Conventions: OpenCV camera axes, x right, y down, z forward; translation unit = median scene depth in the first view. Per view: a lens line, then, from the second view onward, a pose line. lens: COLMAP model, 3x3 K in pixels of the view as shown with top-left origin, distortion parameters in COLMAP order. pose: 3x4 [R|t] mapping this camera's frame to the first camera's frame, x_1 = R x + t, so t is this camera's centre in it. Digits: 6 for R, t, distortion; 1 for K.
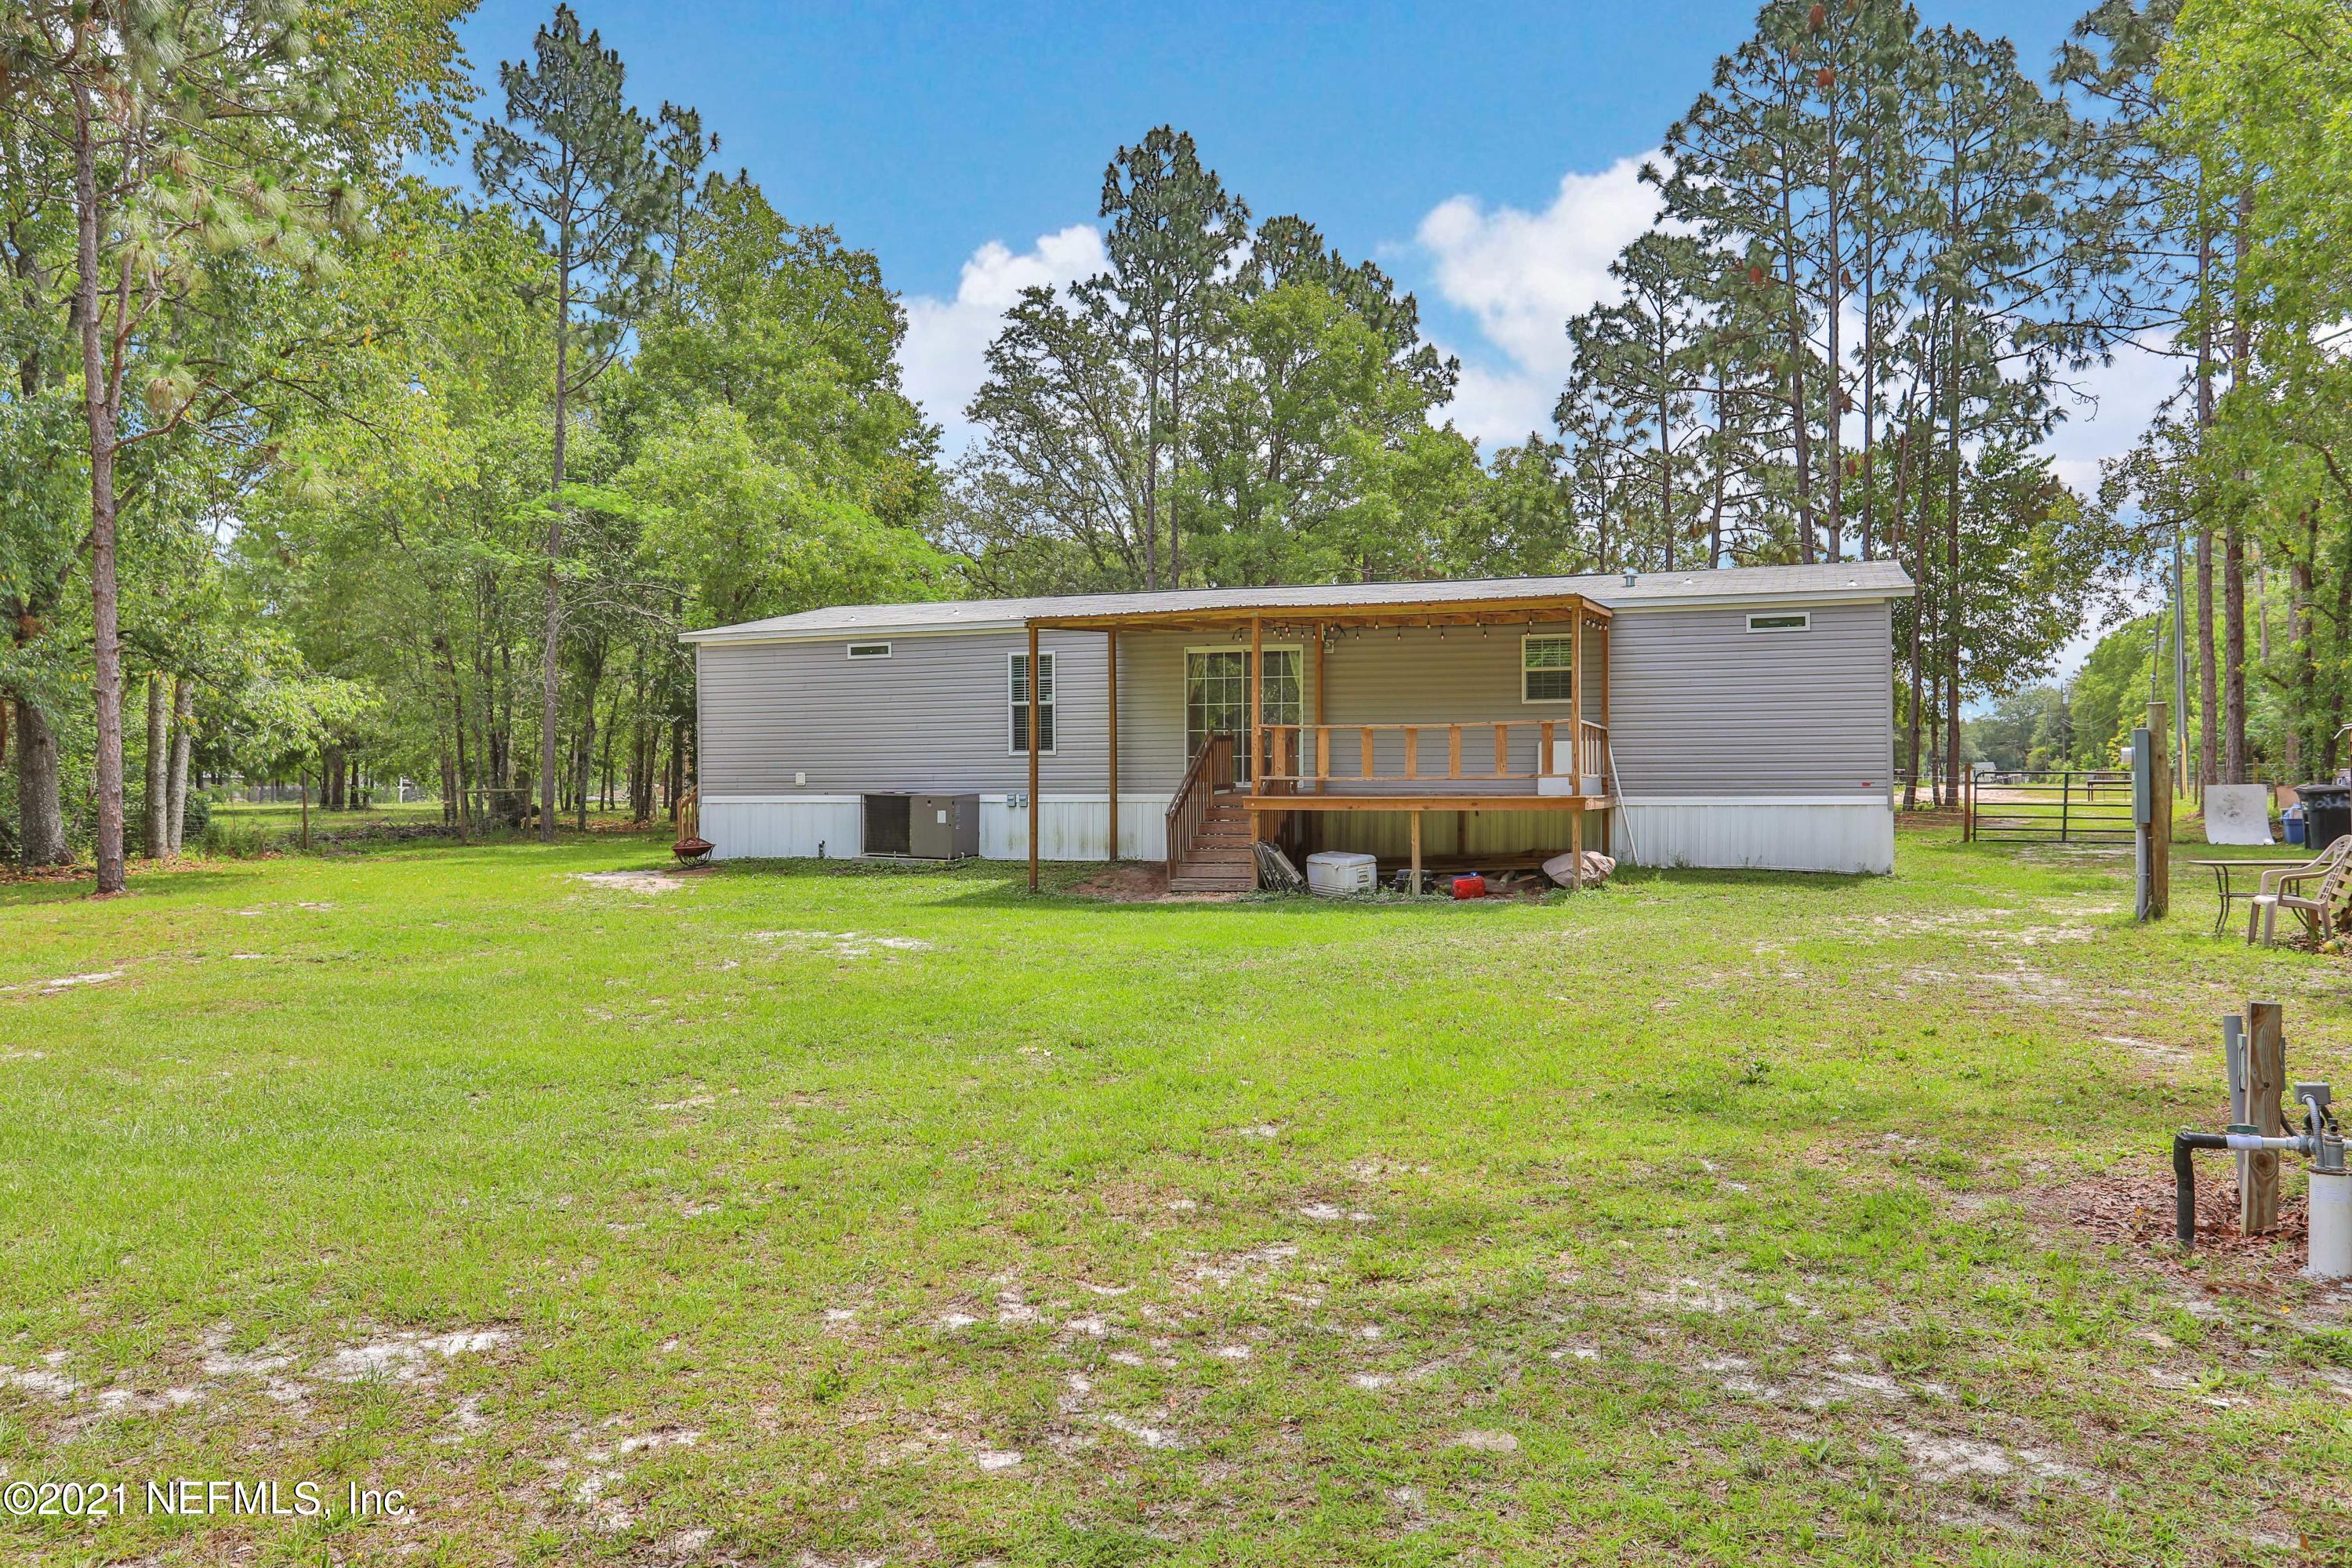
lens RADIAL K [[1713.6, 0, 1176.0], [0, 1713.6, 784.0], [0, 0, 1]] dist [-0.049439, 0.050350]
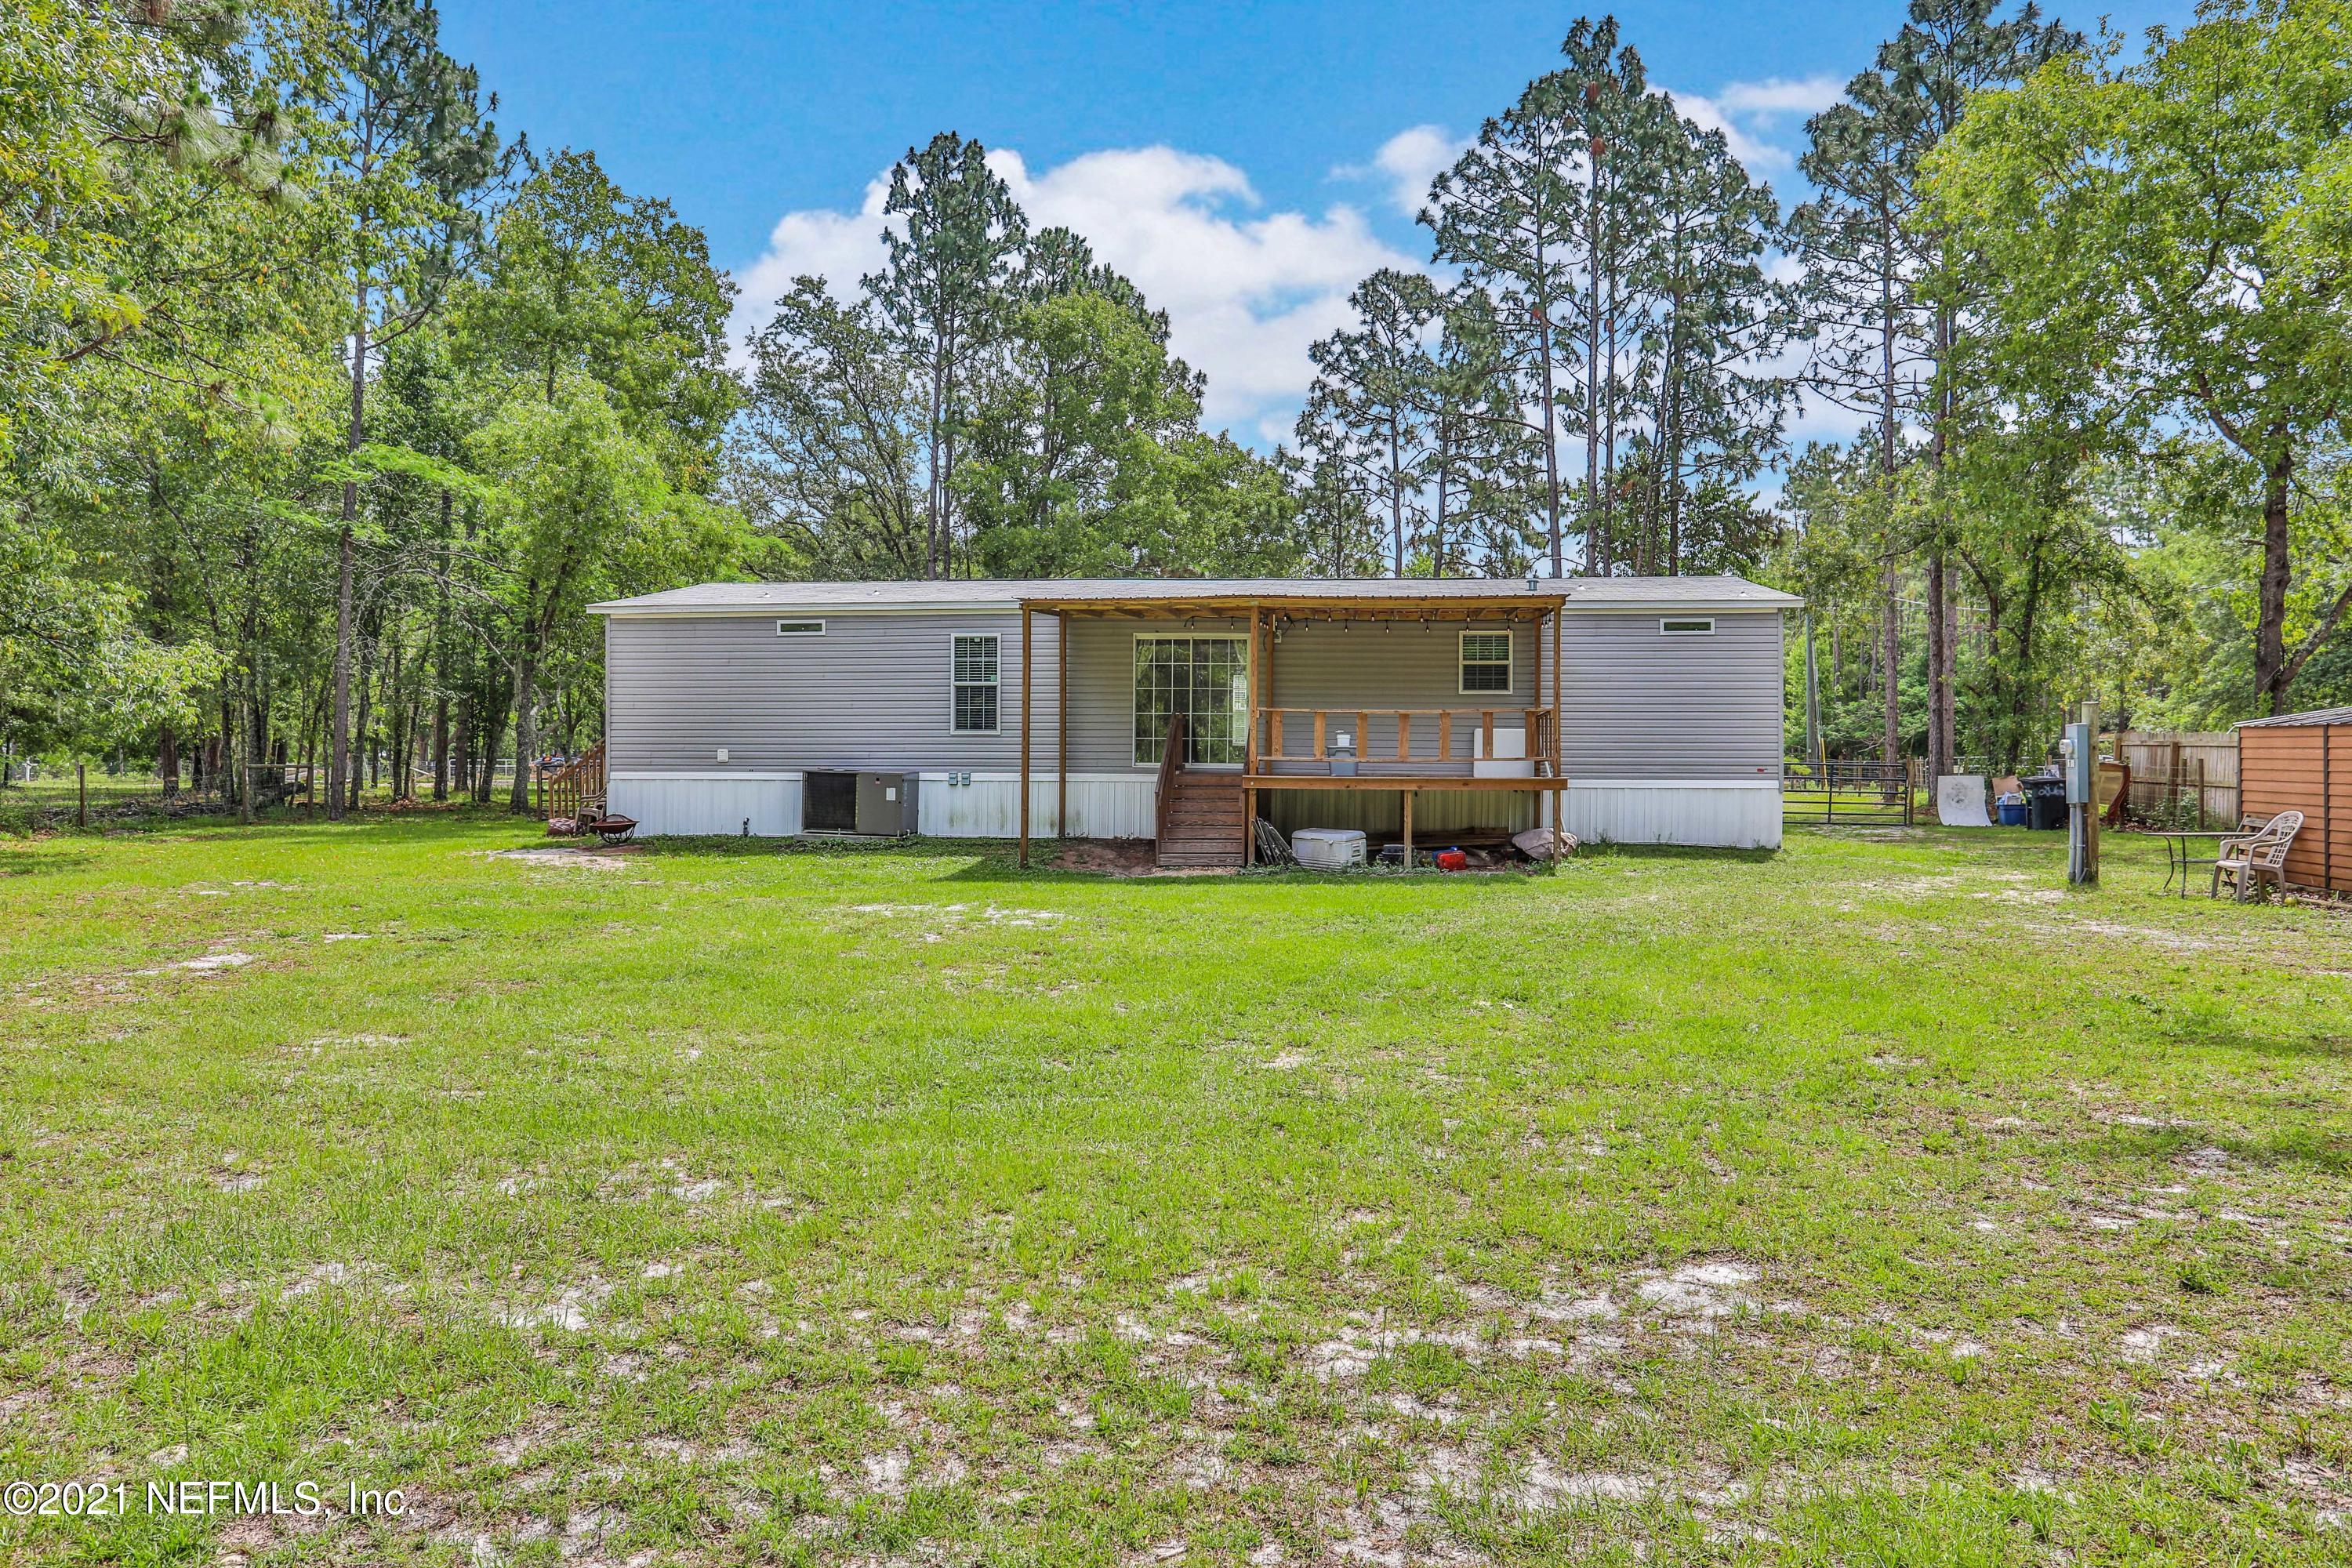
lens RADIAL K [[1633.3, 0, 1176.0], [0, 1633.3, 784.0], [0, 0, 1]] dist [-0.079168, 0.092903]
pose [[0.972268, 0.008242, 0.233724, -0.138873], [-0.009838, 0.999936, 0.005660, 0.004232], [-0.233663, -0.007803, 0.972286, 0.018300]]
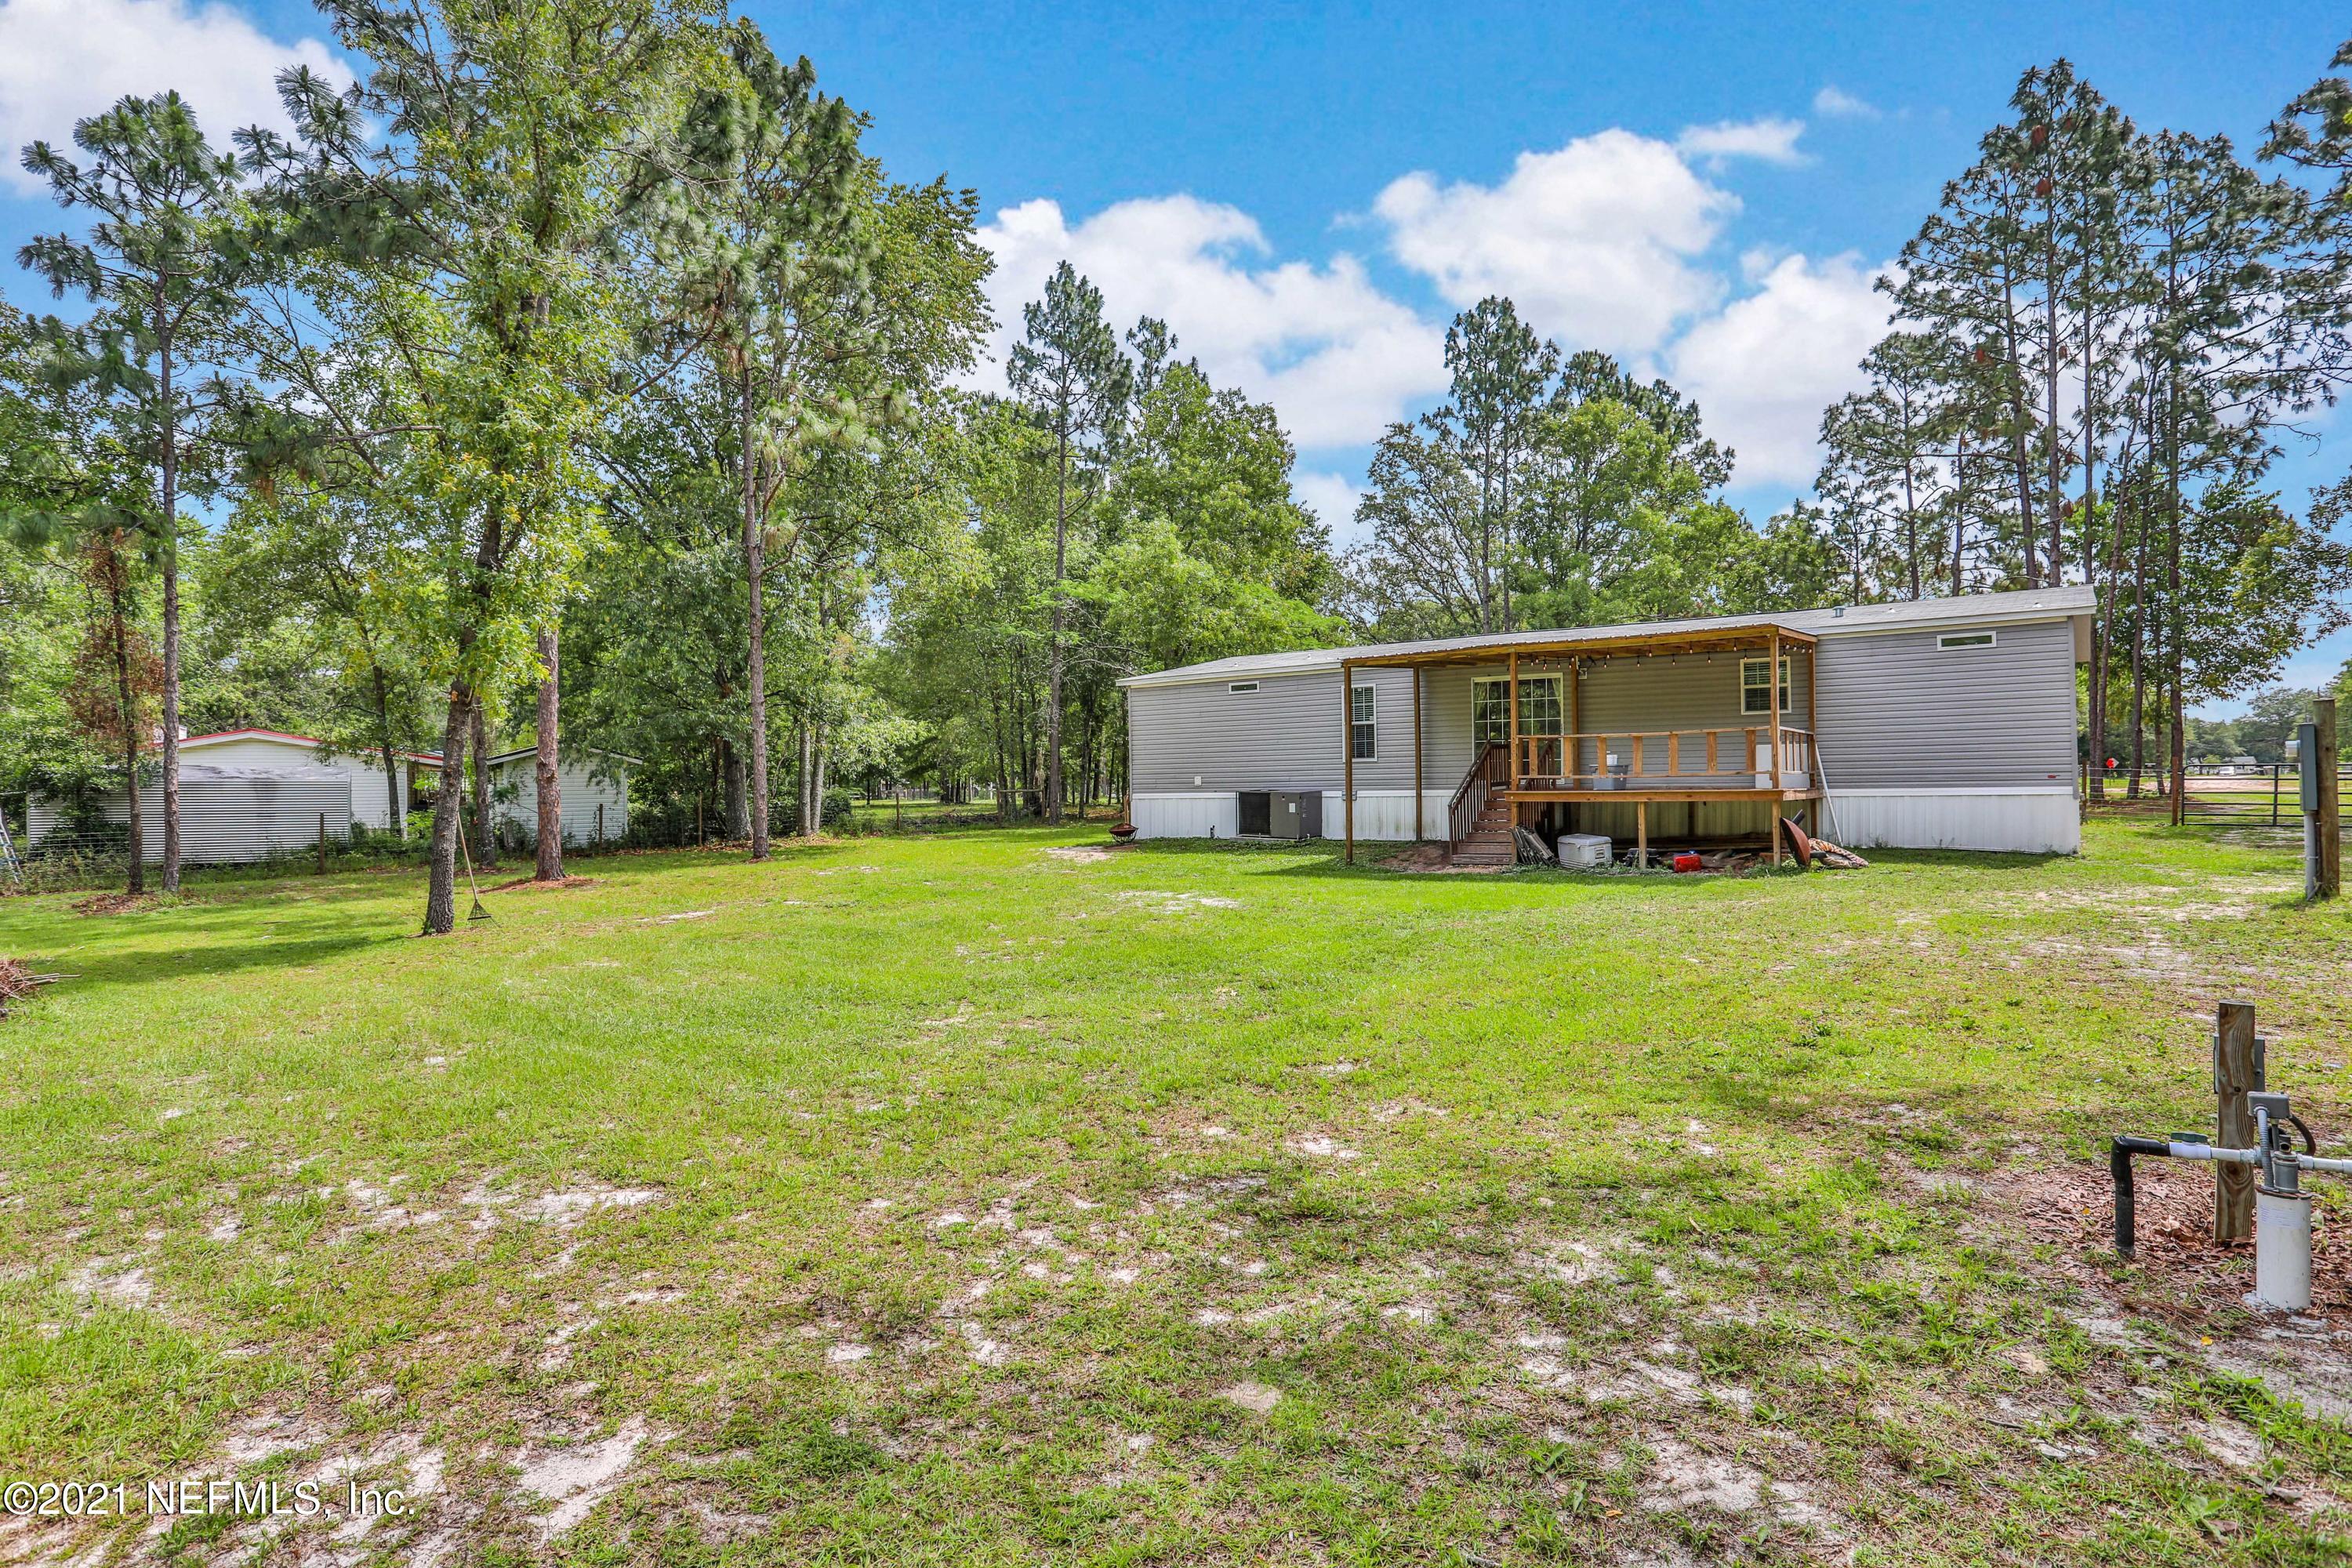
lens RADIAL K [[1215.4, 0, 1176.0], [0, 1215.4, 784.0], [0, 0, 1]] dist [-0.060701, 0.019676]
pose [[0.956013, -0.009131, -0.293183, 0.041388], [0.009230, 0.999957, -0.001048, 0.000192], [0.293180, -0.001704, 0.956056, 0.030477]]
